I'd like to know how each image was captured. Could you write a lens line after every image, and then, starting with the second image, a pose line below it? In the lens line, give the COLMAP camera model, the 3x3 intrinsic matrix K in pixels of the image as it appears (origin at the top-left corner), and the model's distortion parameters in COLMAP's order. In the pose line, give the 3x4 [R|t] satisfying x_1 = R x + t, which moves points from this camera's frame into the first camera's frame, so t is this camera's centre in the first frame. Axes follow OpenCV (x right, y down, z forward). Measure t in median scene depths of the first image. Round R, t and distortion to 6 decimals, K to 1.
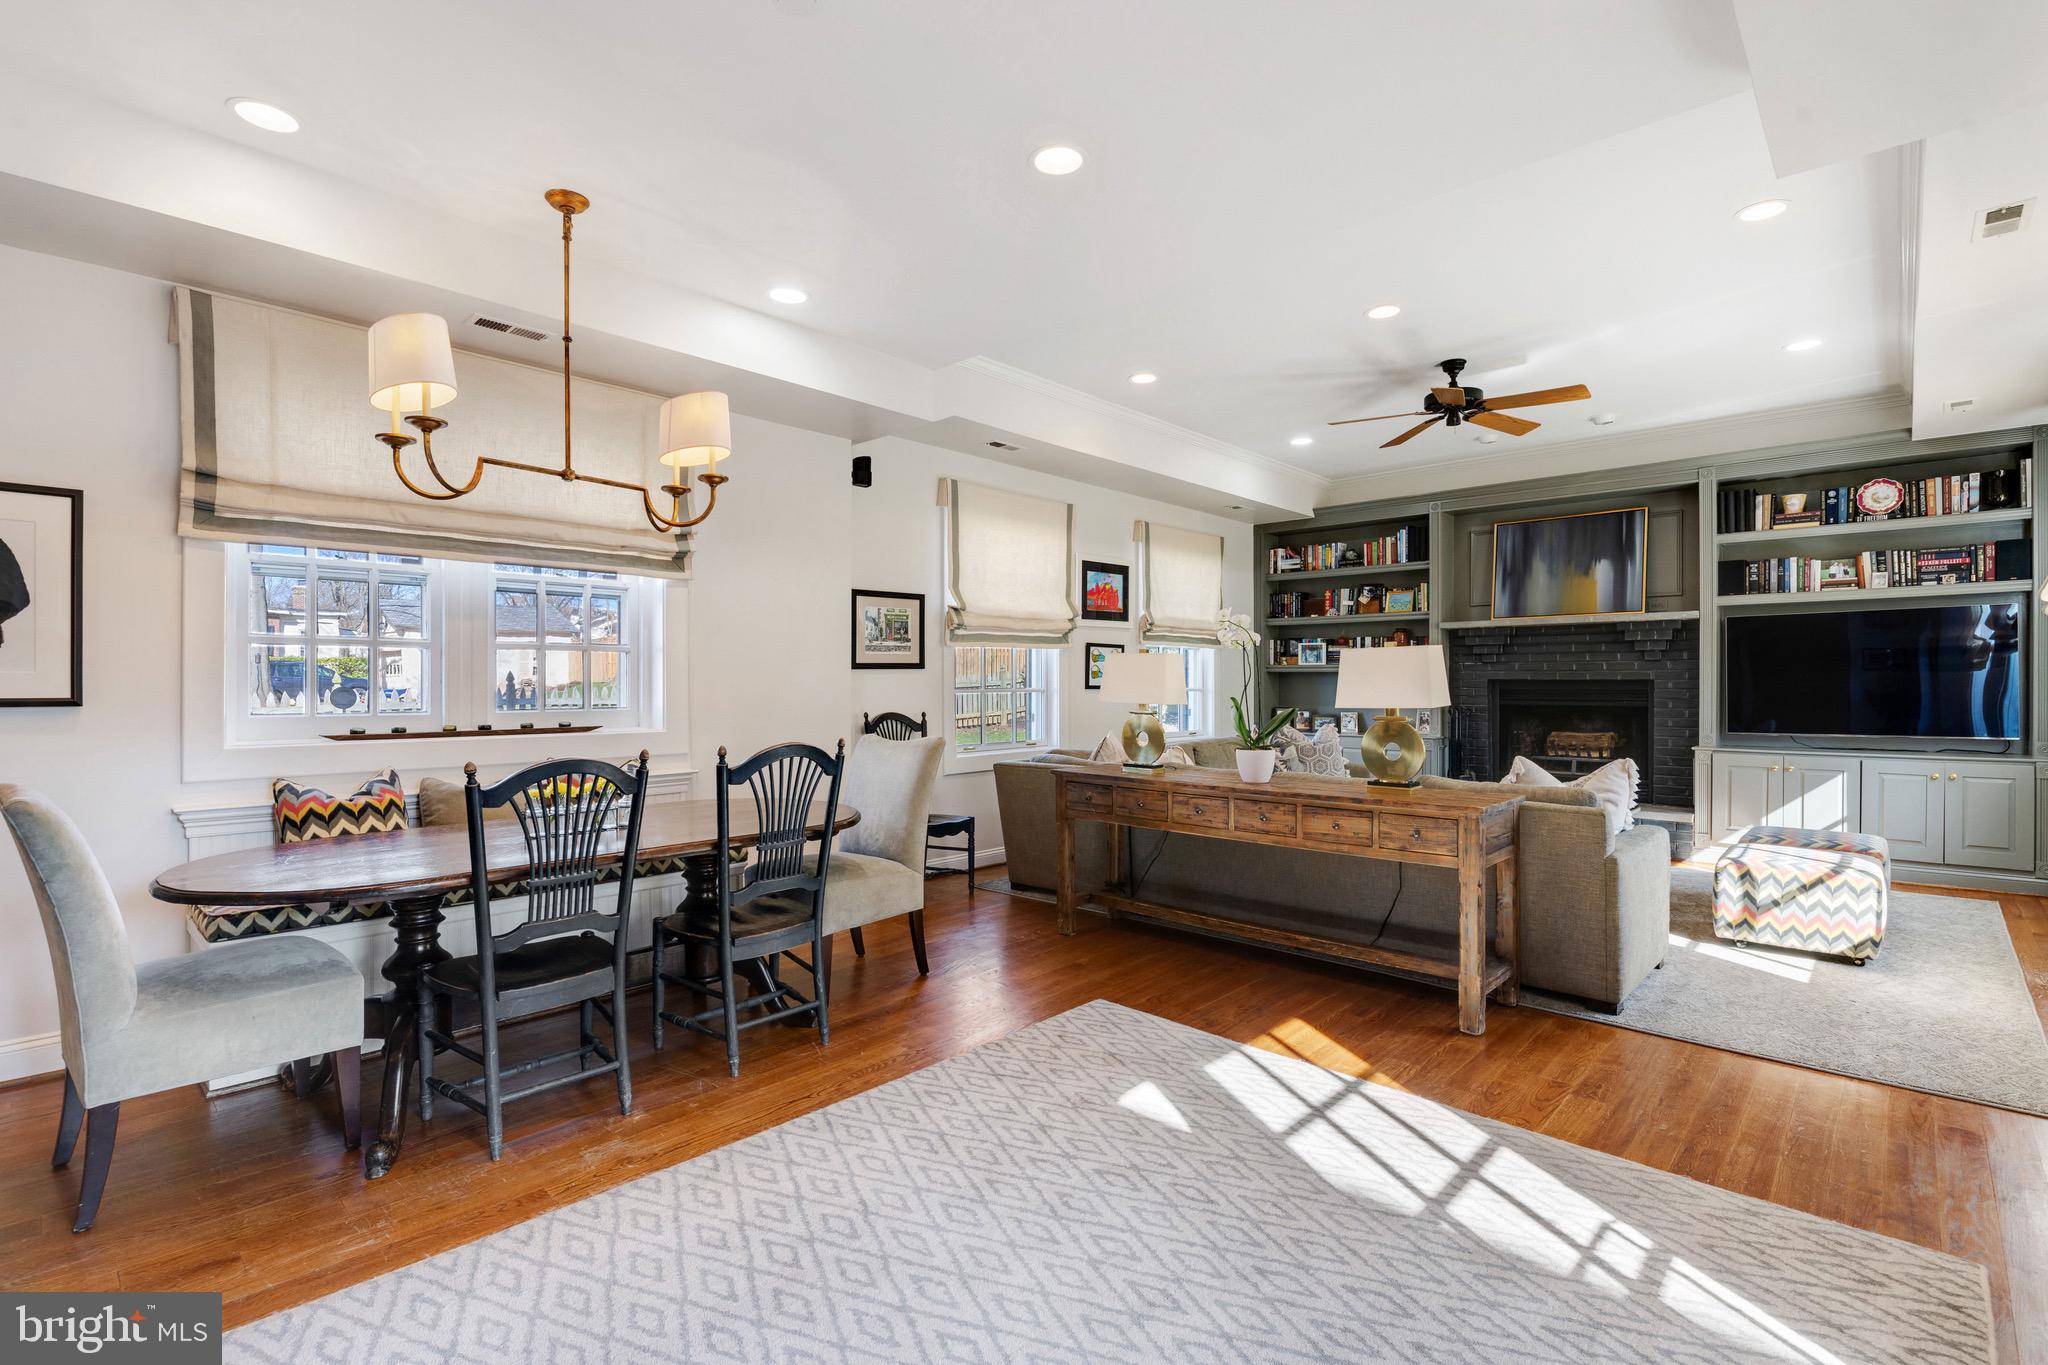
lens RADIAL K [[926.9, 0, 1023.0], [0, 926.9, 687.2], [0, 0, 1]] dist [-0.007546, -0.005155]
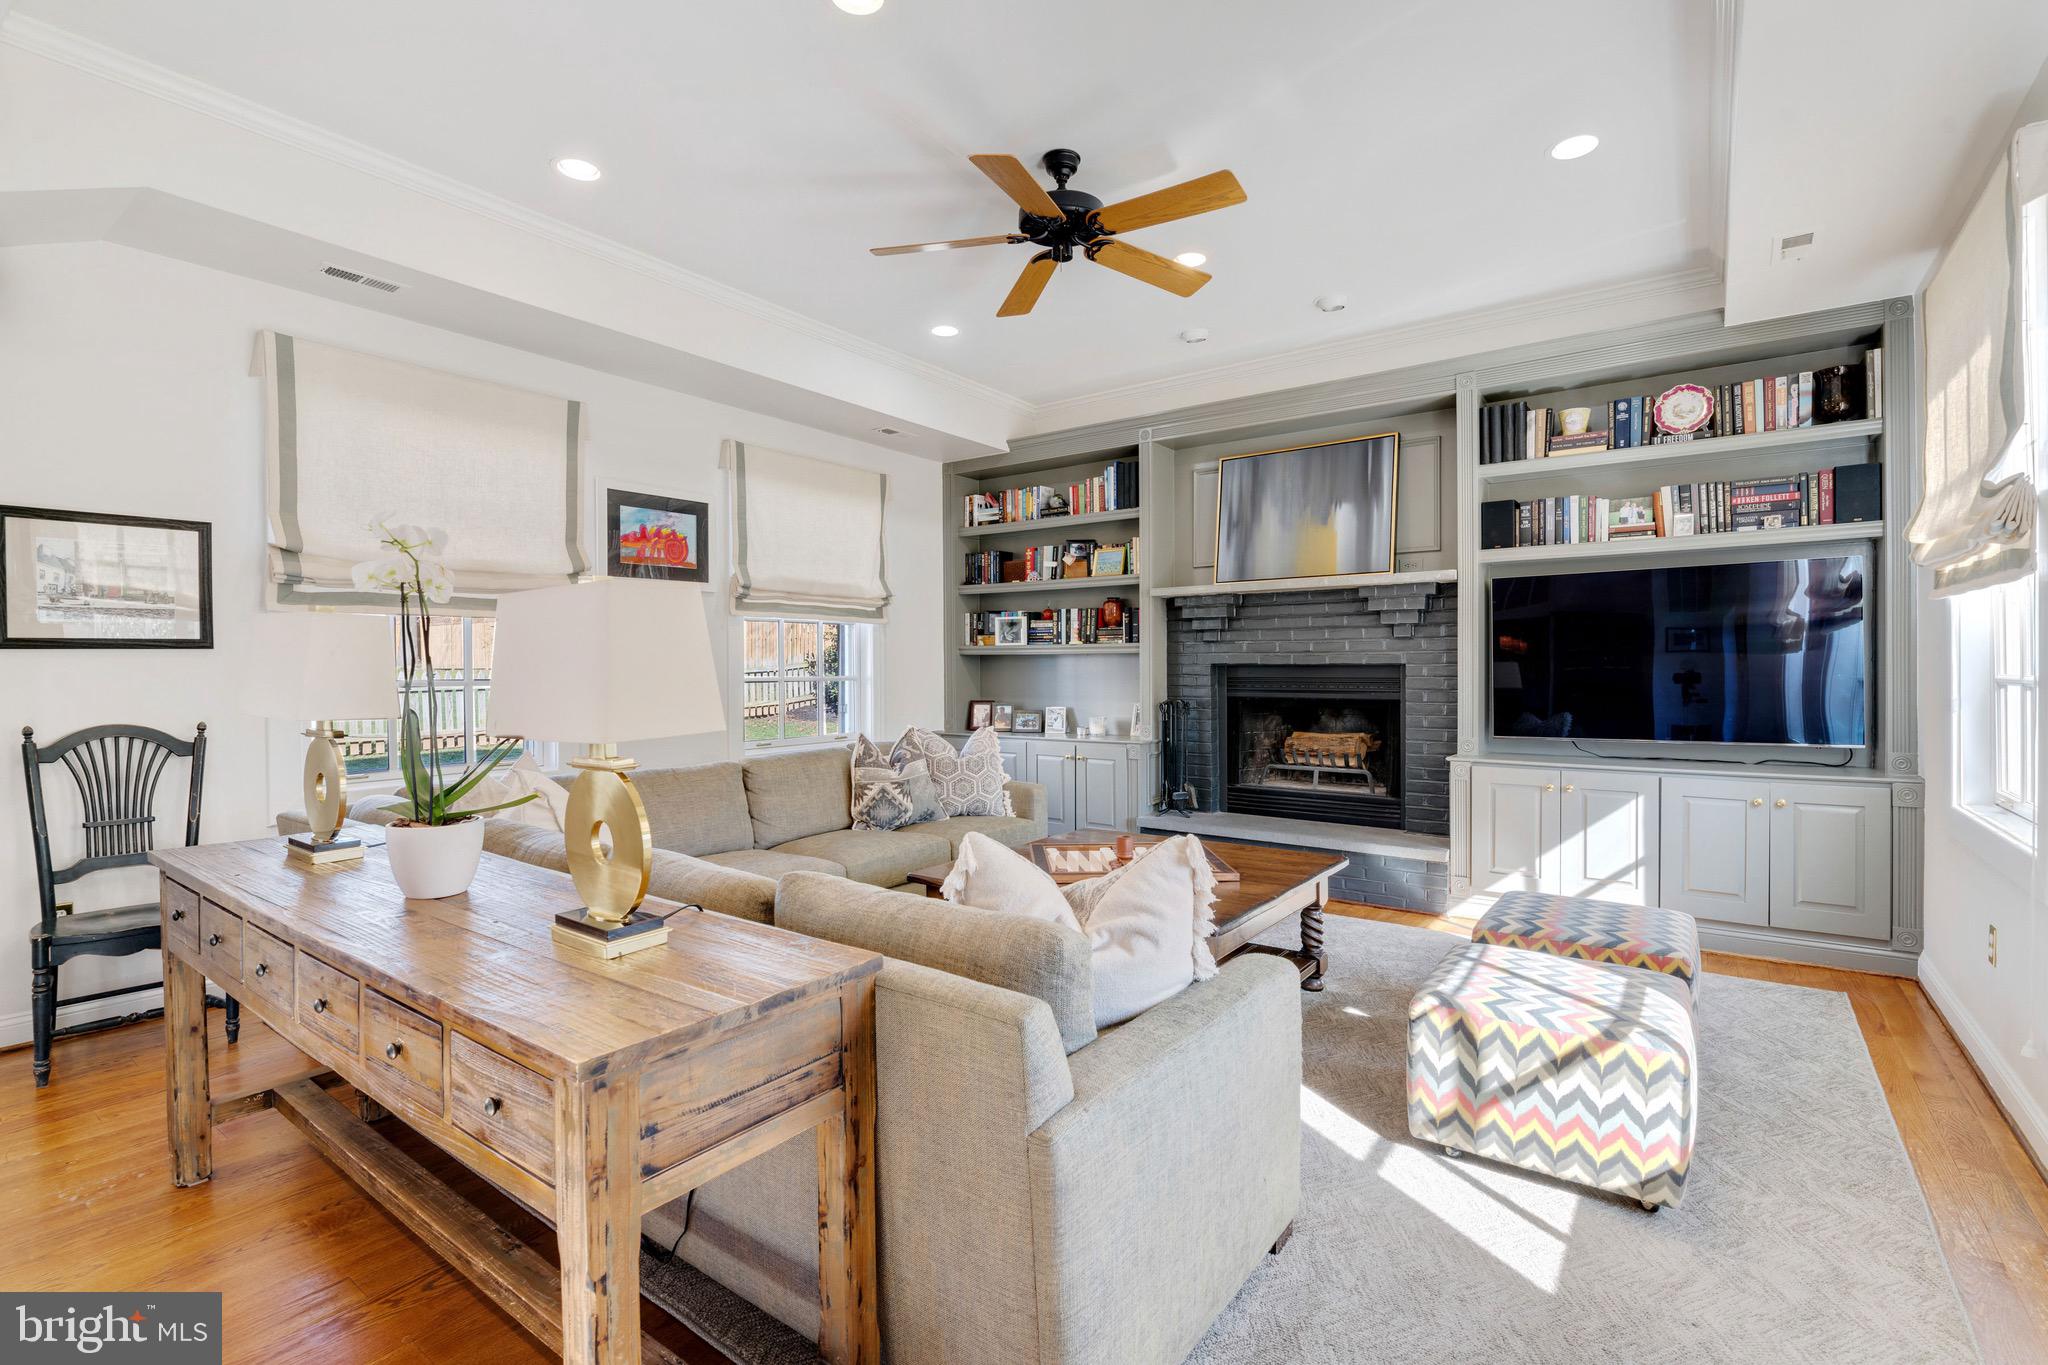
lens RADIAL K [[926.9, 0, 1016.1], [0, 926.9, 672.0], [0, 0, 1]] dist [-0.007546, -0.005155]
pose [[0.992111, -0.003095, 0.125321, 0.298201], [0.003081, 0.999995, 0.000304, -0.003032], [-0.125321, 0.000085, 0.992116, 0.320458]]
